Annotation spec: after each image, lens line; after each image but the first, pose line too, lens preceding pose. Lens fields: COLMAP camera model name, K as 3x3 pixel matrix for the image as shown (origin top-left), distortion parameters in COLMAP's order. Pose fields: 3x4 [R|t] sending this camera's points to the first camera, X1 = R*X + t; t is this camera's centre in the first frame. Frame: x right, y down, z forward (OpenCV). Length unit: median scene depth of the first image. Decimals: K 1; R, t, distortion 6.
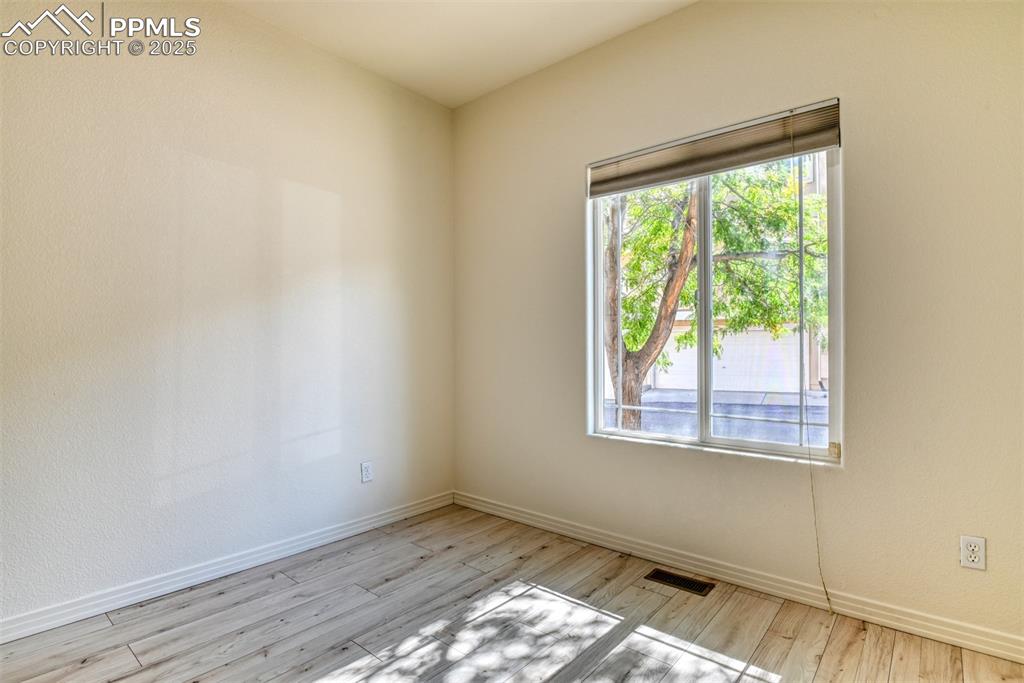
lens RADIAL K [[504.2, 0, 514.7], [0, 504.2, 344.4], [0, 0, 1]] dist [-0.001695, -0.007625]
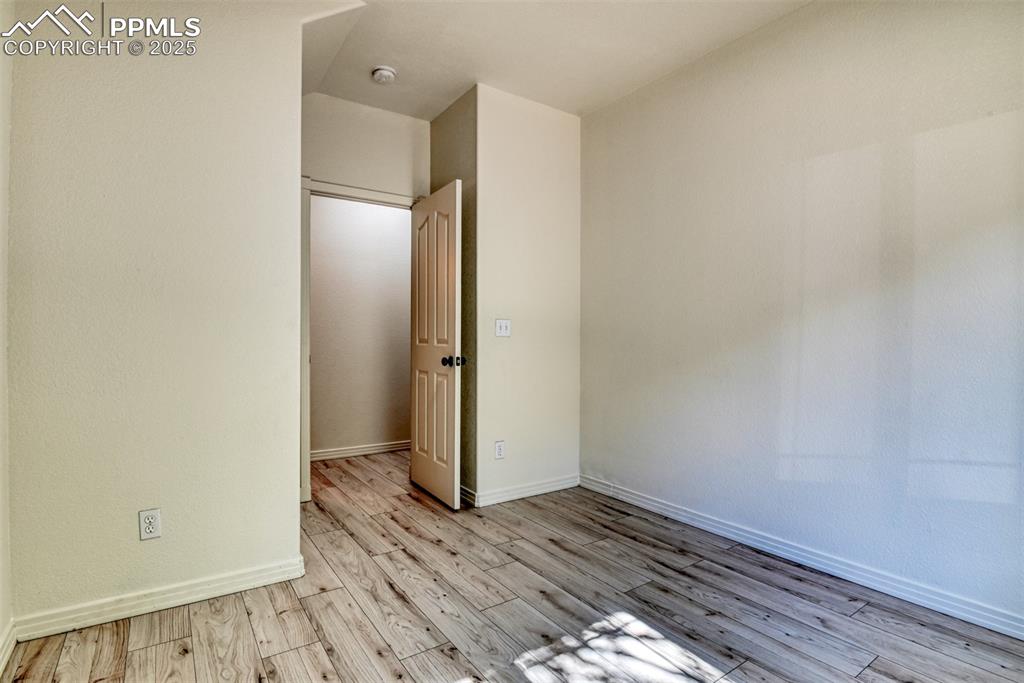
lens RADIAL K [[504.2, 0, 514.7], [0, 504.2, 344.4], [0, 0, 1]] dist [-0.001695, -0.007625]
pose [[-0.256583, 0.001770, -0.966521, 0.604351], [0.006677, 0.999978, 0.000058, 0.005687], [0.966499, -0.006439, -0.256589, 0.742989]]
